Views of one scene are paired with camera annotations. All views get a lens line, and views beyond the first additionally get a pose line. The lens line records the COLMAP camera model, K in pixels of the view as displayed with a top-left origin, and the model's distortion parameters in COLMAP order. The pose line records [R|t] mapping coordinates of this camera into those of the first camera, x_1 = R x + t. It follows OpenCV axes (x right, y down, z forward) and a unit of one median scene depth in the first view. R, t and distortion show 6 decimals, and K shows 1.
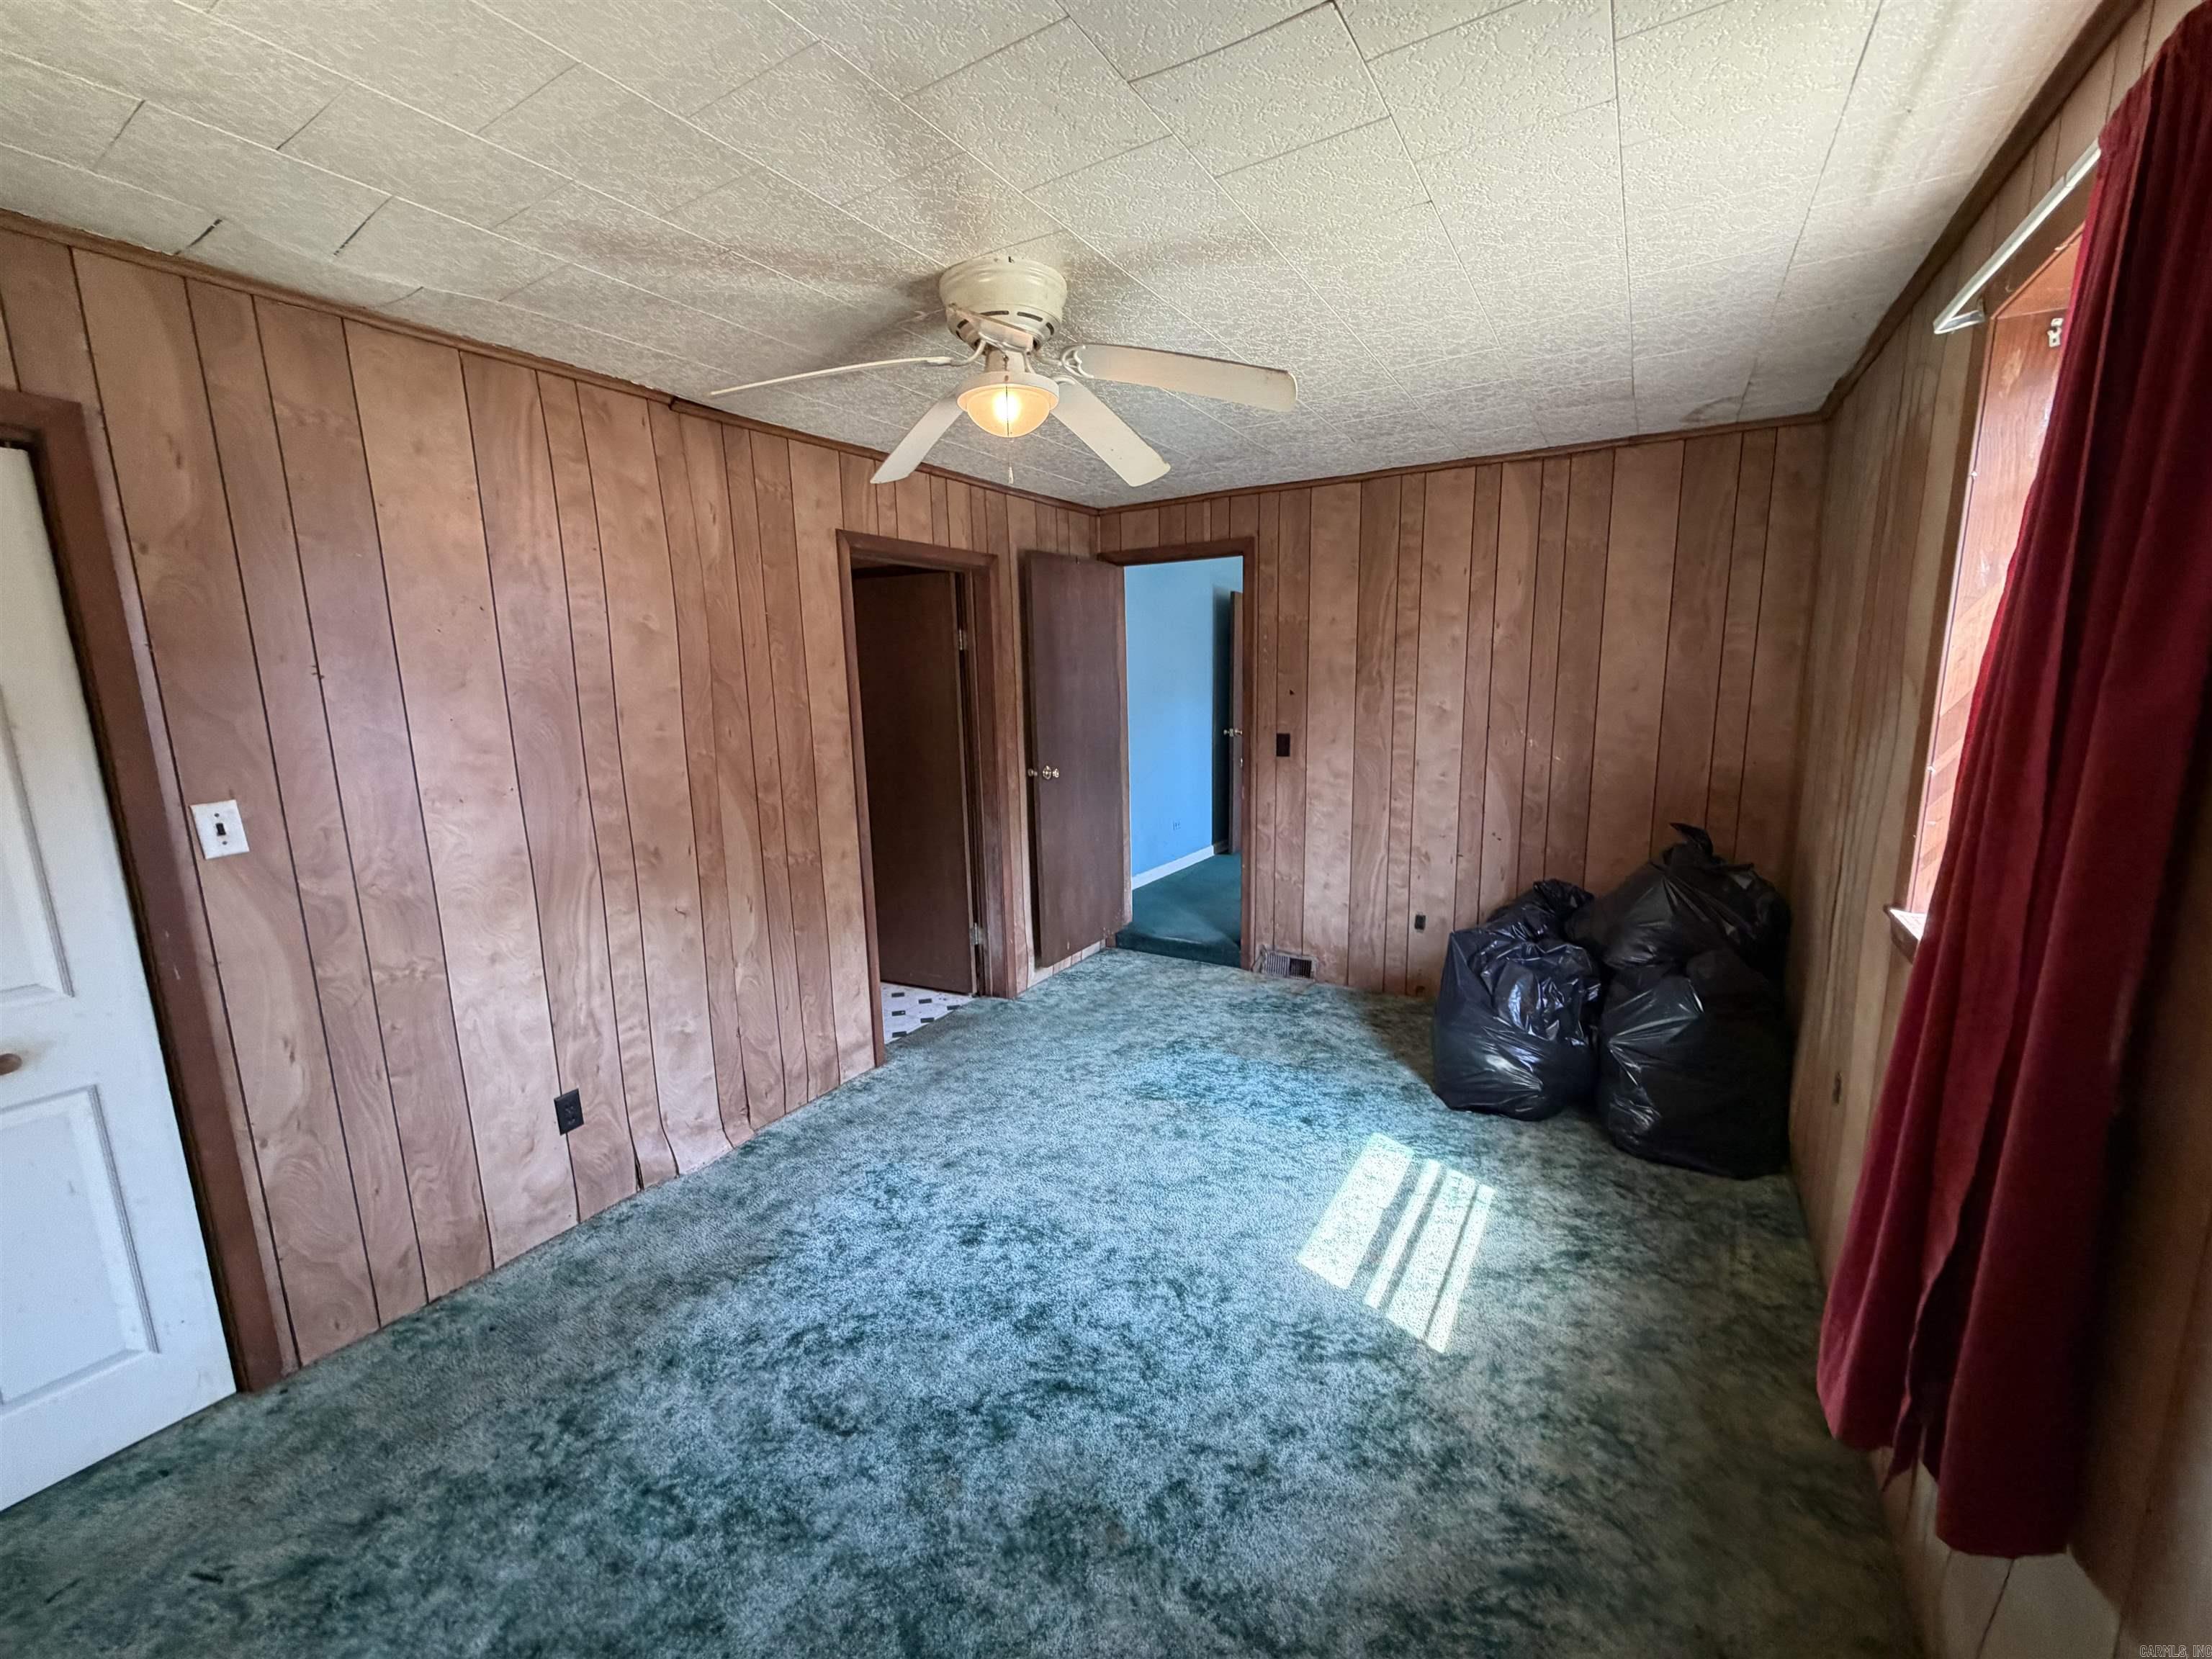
lens RADIAL K [[884.1, 0, 1101.4], [0, 884.1, 831.9], [0, 0, 1]] dist [0.000683, 0.000437]
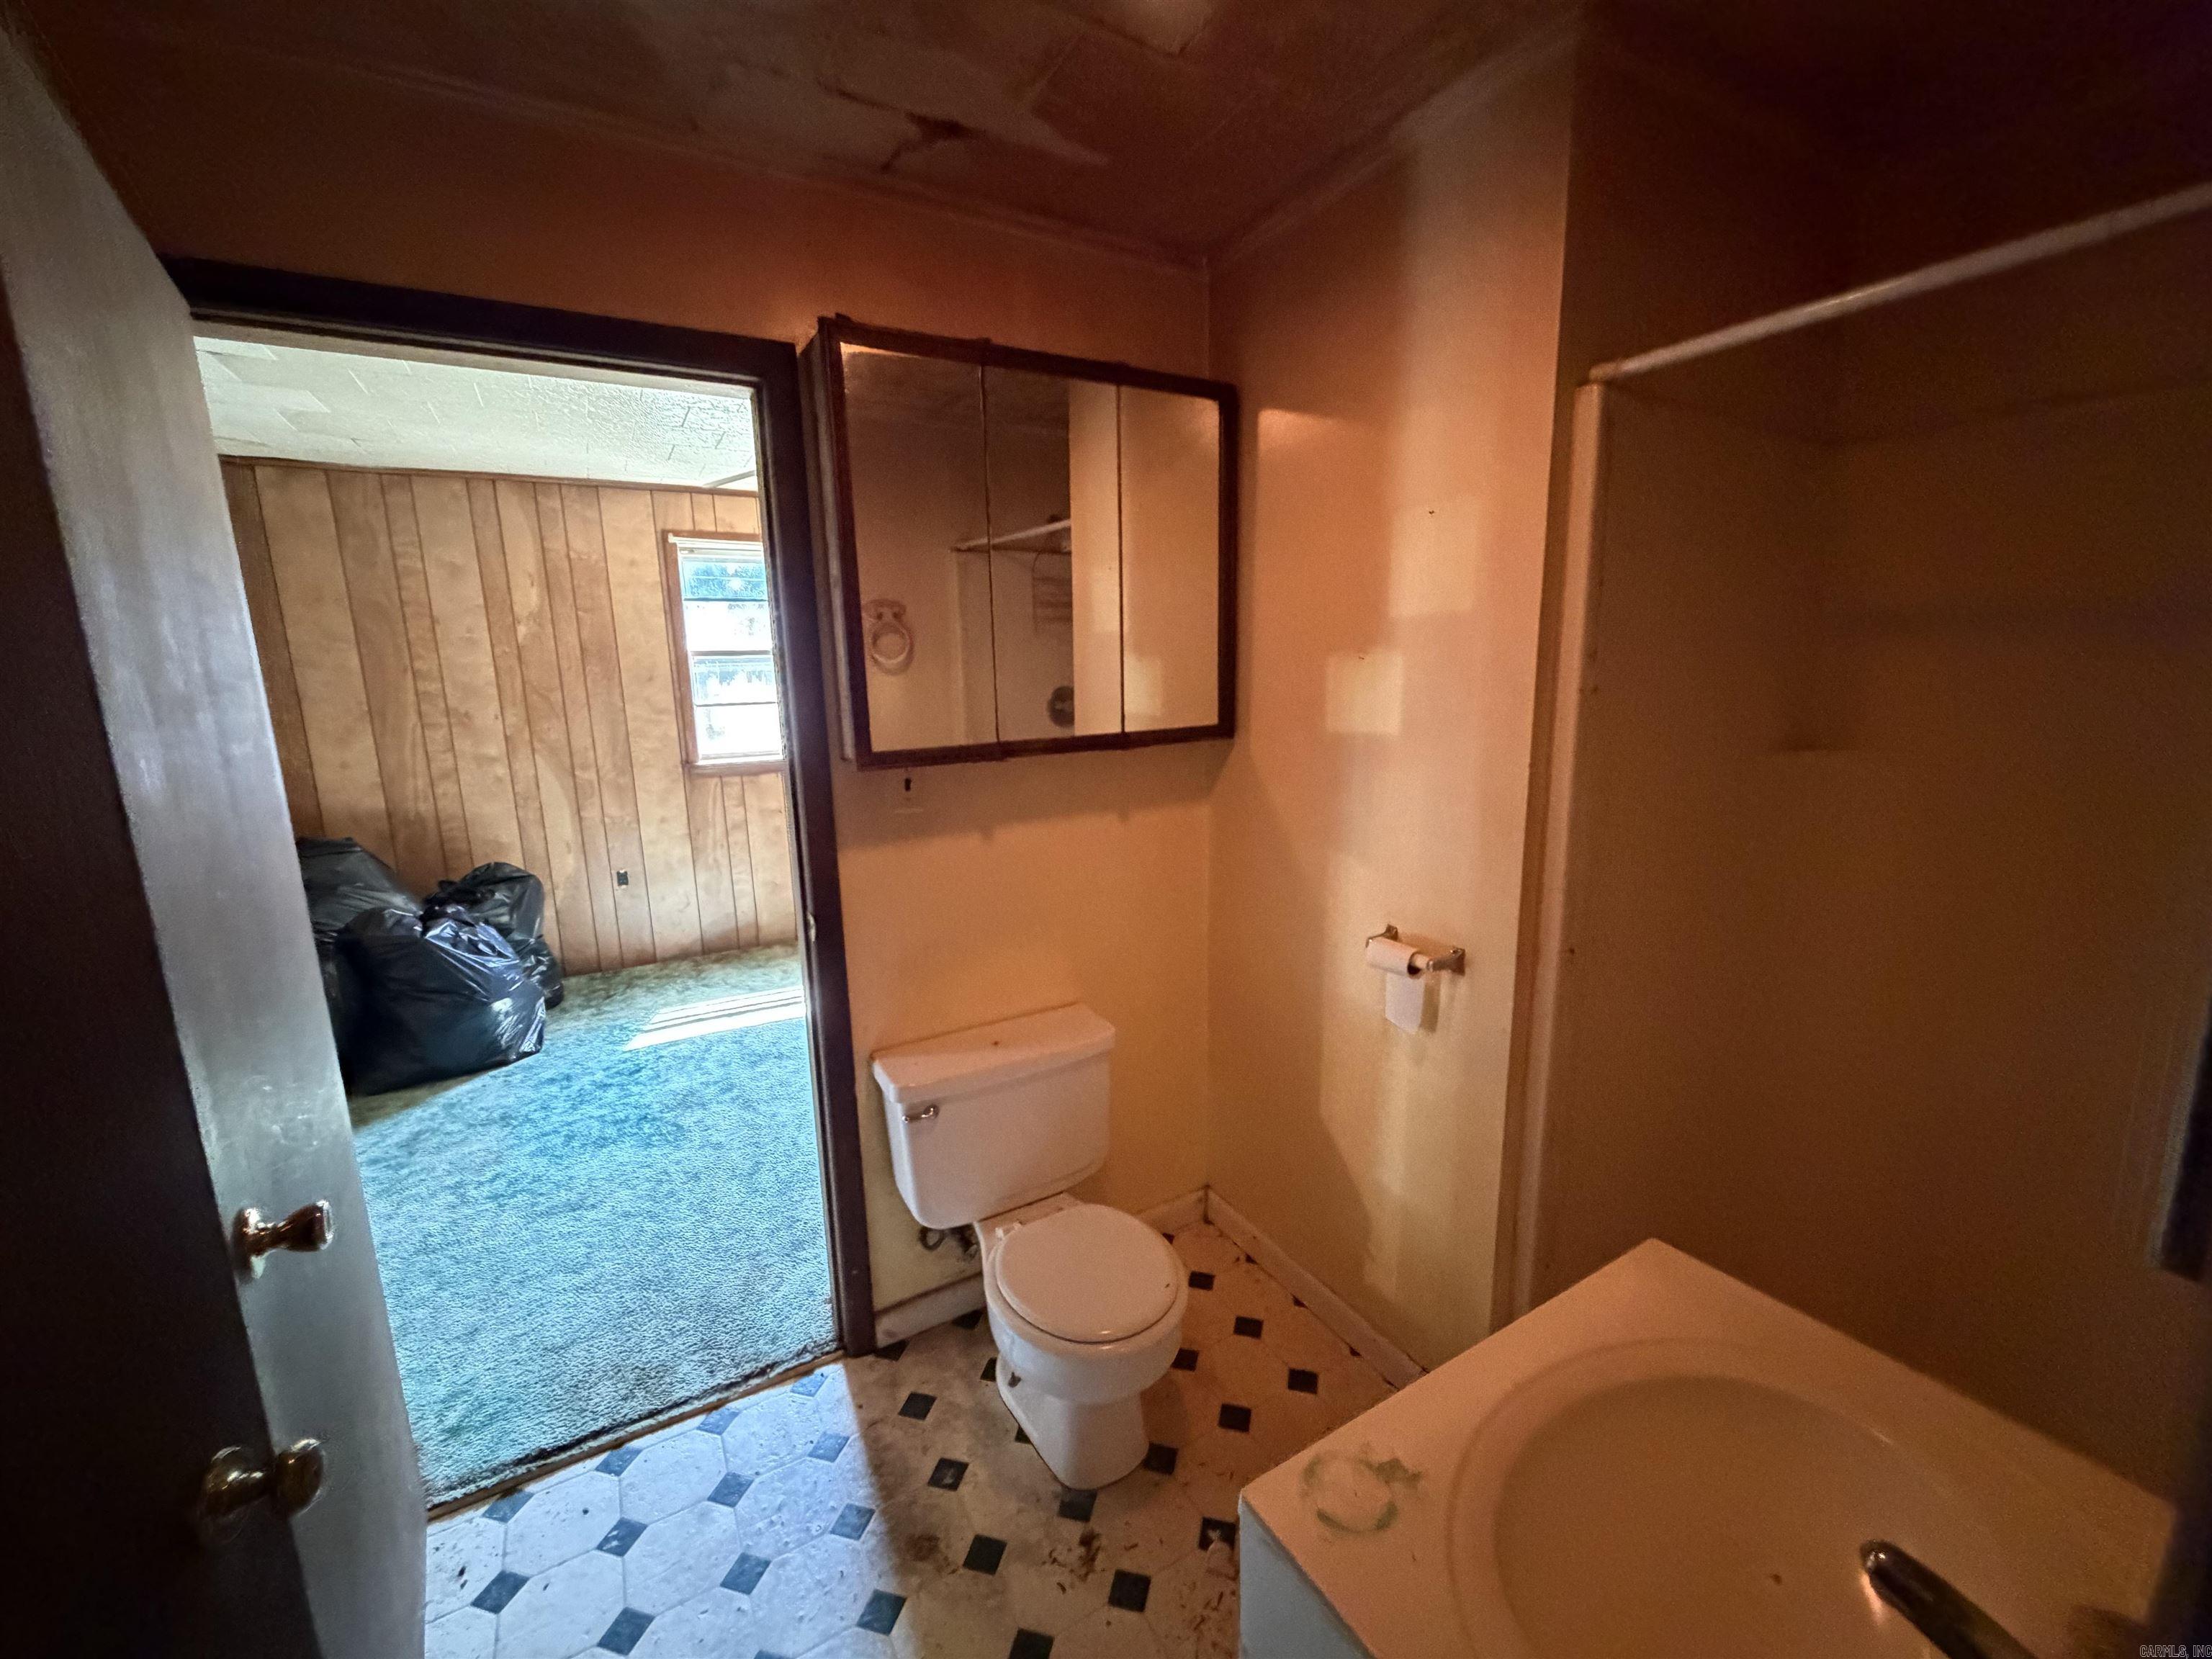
lens RADIAL K [[884.1, 0, 1101.4], [0, 884.1, 831.9], [0, 0, 1]] dist [0.000683, 0.000437]
pose [[-0.879447, -0.046739, 0.473697, -0.953439], [0.125411, 0.937254, 0.325311, -0.289382], [-0.459179, 0.345500, -0.818403, 1.852664]]
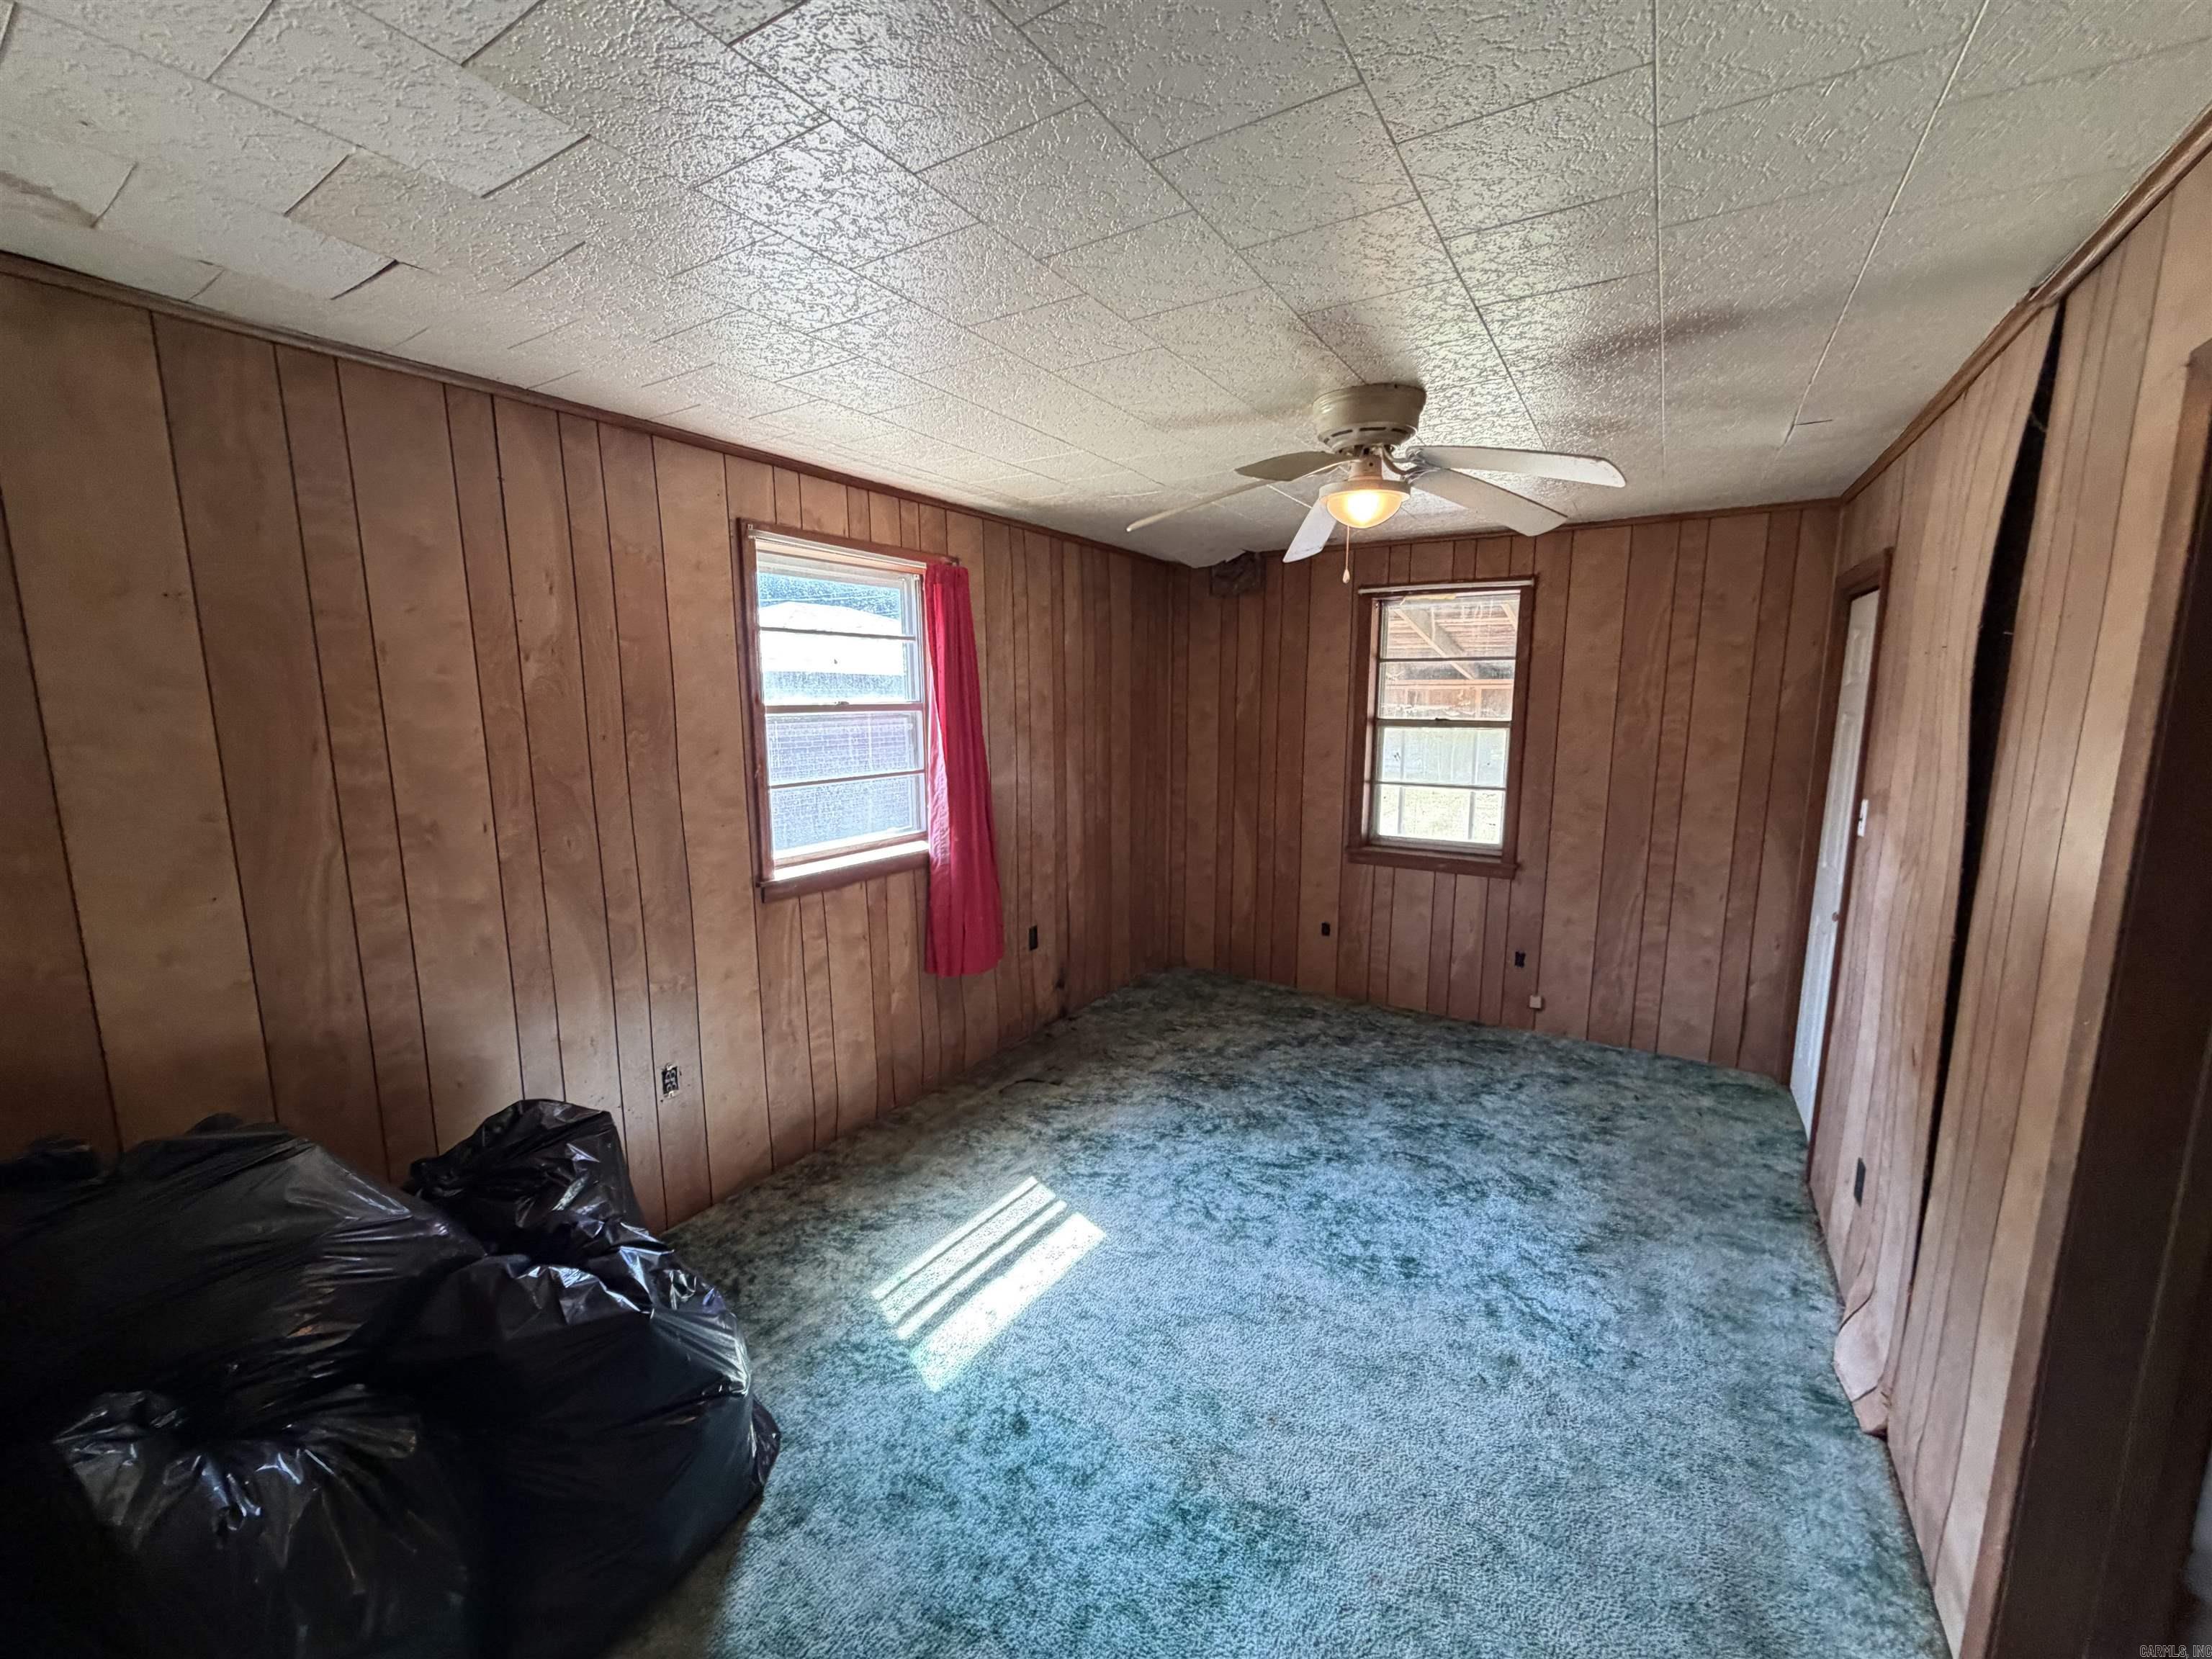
lens RADIAL K [[876.1, 0, 1107.0], [0, 876.1, 832.9], [0, 0, 1]] dist [-0.005750, -0.000163]
pose [[-0.999620, 0.022936, 0.015272, 0.177030], [0.026648, 0.945707, 0.323926, -0.357984], [-0.007013, 0.324210, -0.945959, 1.775873]]
